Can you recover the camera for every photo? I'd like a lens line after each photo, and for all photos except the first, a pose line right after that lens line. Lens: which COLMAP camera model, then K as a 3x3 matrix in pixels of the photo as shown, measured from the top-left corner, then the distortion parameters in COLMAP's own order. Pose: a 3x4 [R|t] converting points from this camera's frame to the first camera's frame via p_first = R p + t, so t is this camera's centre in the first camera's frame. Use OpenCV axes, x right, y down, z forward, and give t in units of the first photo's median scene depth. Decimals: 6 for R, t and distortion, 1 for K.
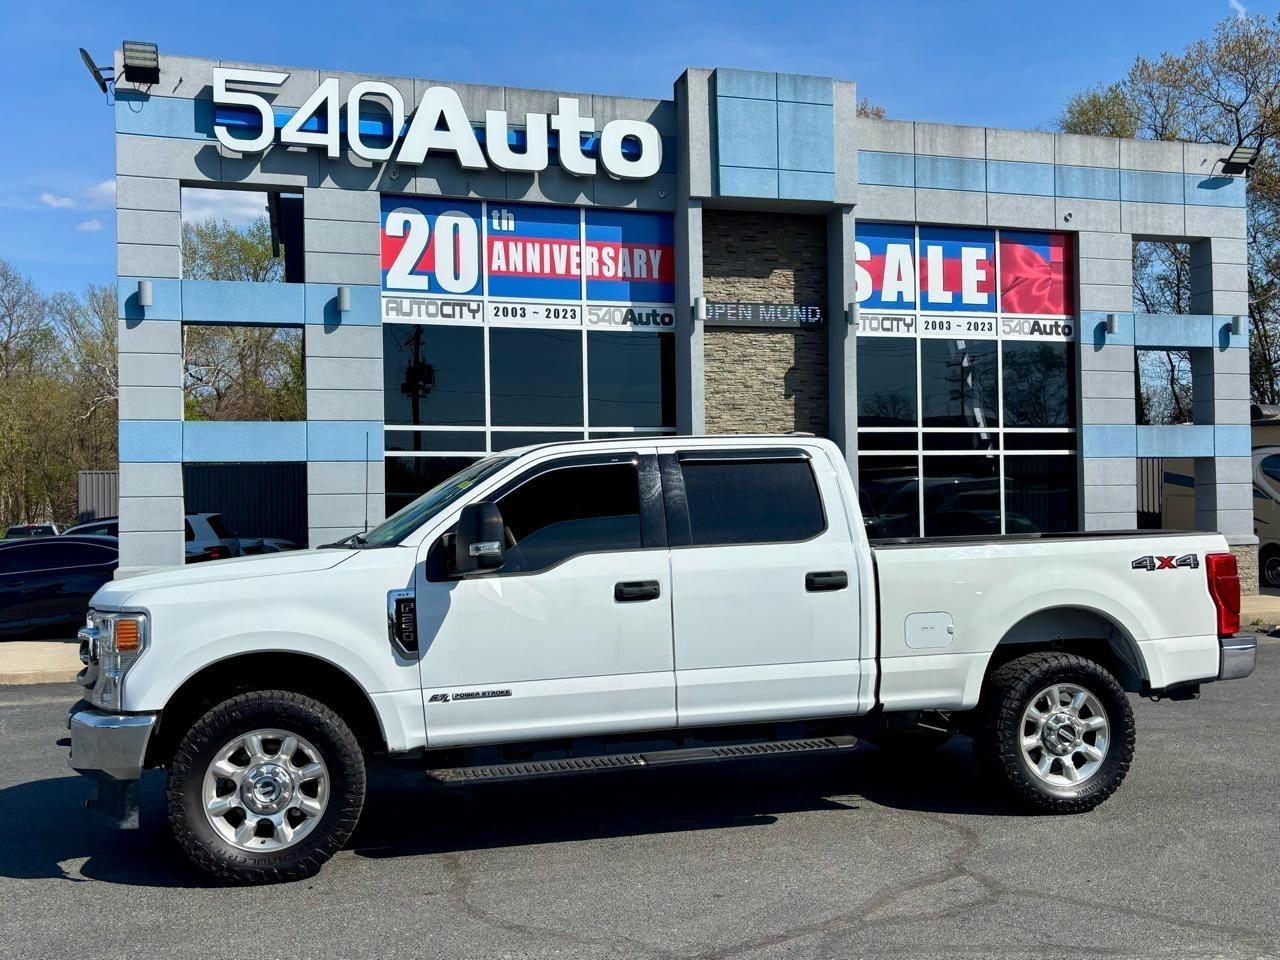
lens RADIAL K [[1116.6, 0, 625.1], [0, 1116.6, 485.8], [0, 0, 1]] dist [0.108776, -0.218050]
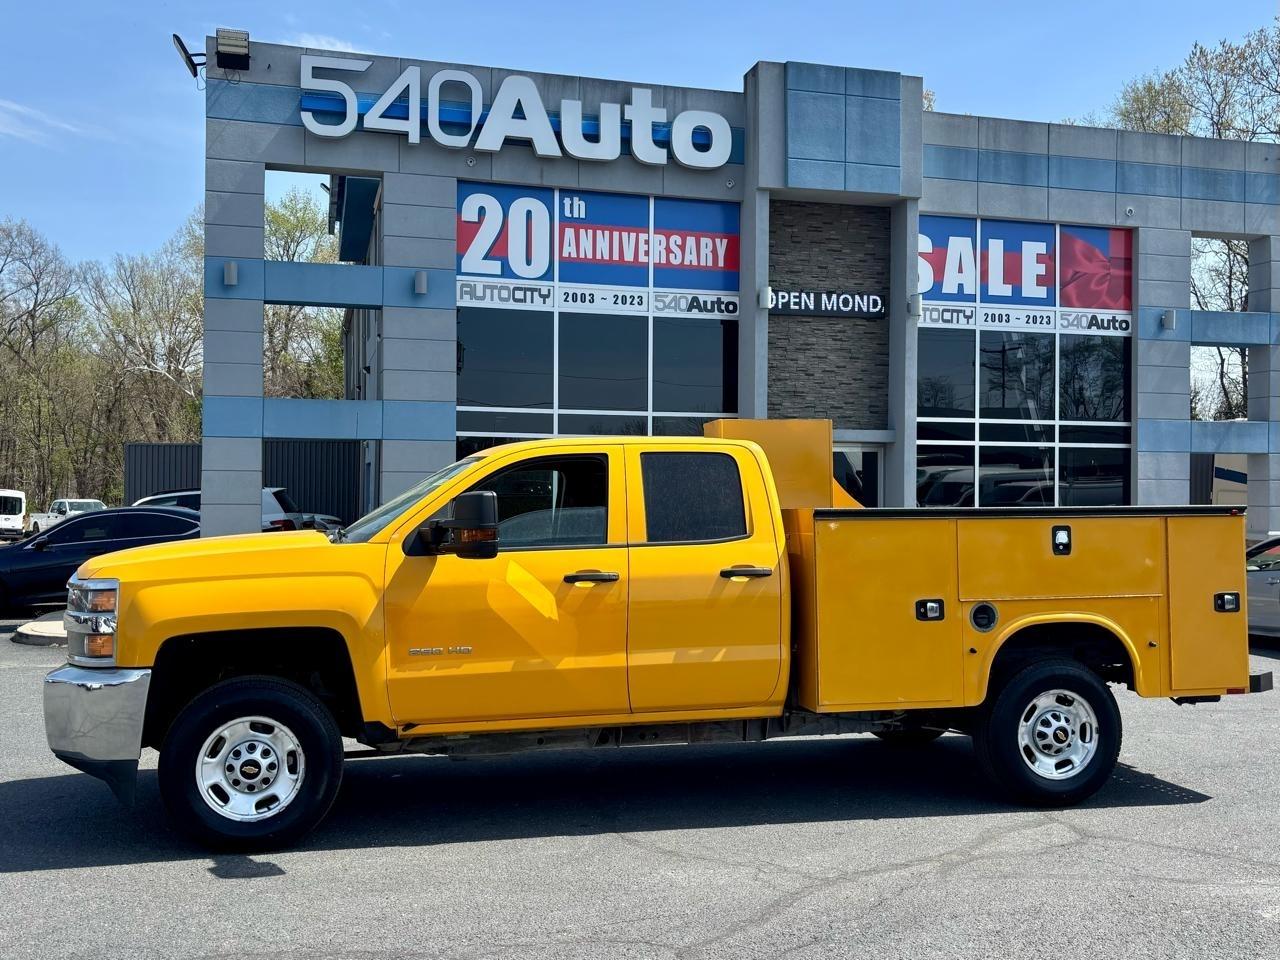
lens RADIAL K [[1148.1, 0, 640.0], [0, 1148.1, 480.0], [0, 0, 1]] dist [0.147279, -0.382985]
pose [[0.999705, 0.021925, -0.010430, -0.031710], [-0.021828, 0.999718, 0.009304, 0.000674], [0.010631, -0.009074, 0.999902, -0.053601]]
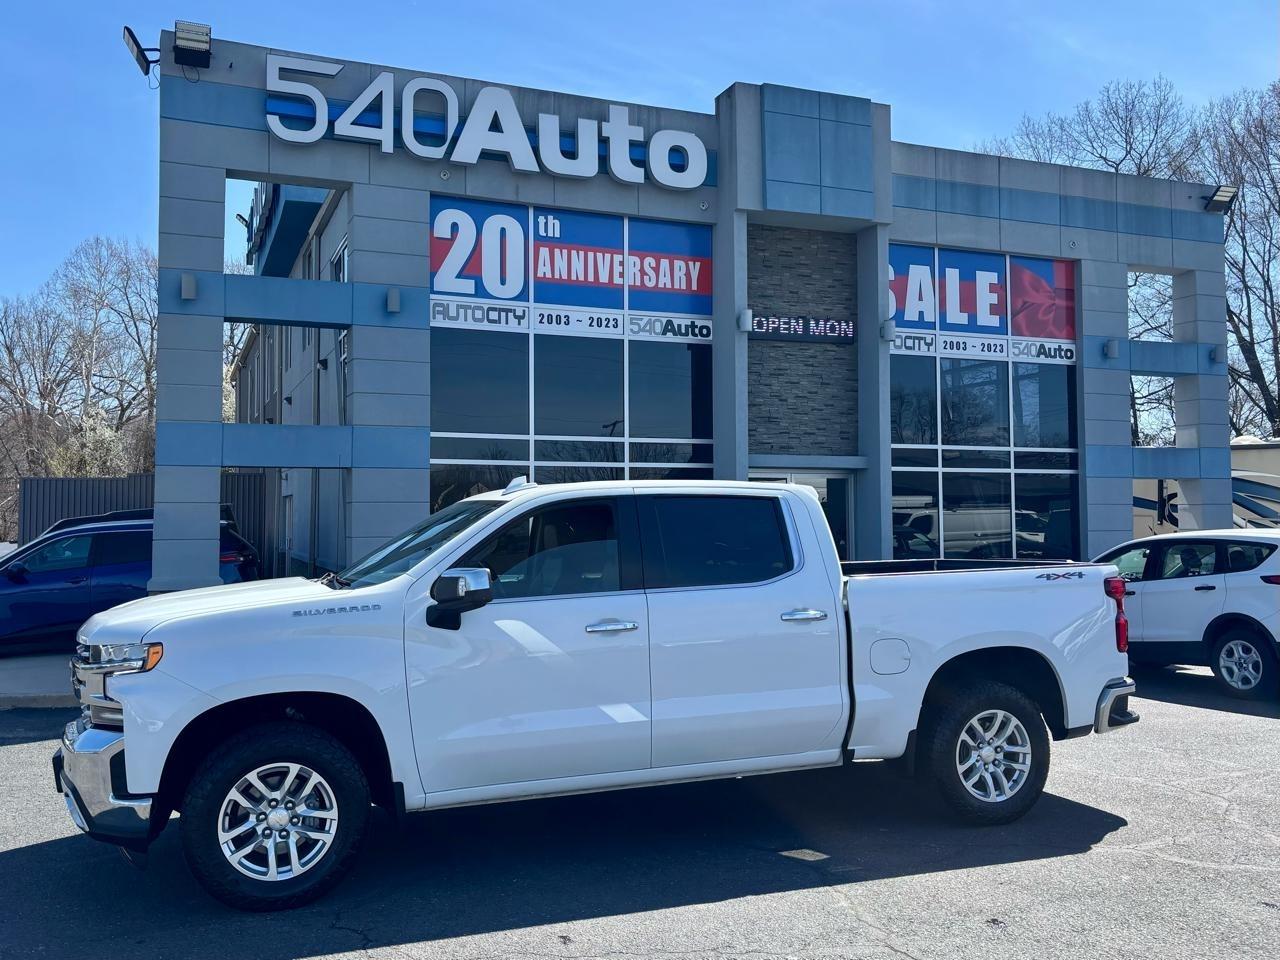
lens RADIAL K [[1039.0, 0, 586.2], [0, 1039.0, 469.8], [0, 0, 1]] dist [0.116519, -0.236998]
pose [[0.996121, 0.016157, 0.086498, -0.148239], [-0.013562, 0.999443, -0.030498, 0.004237], [-0.086942, 0.029206, 0.995785, 0.089692]]
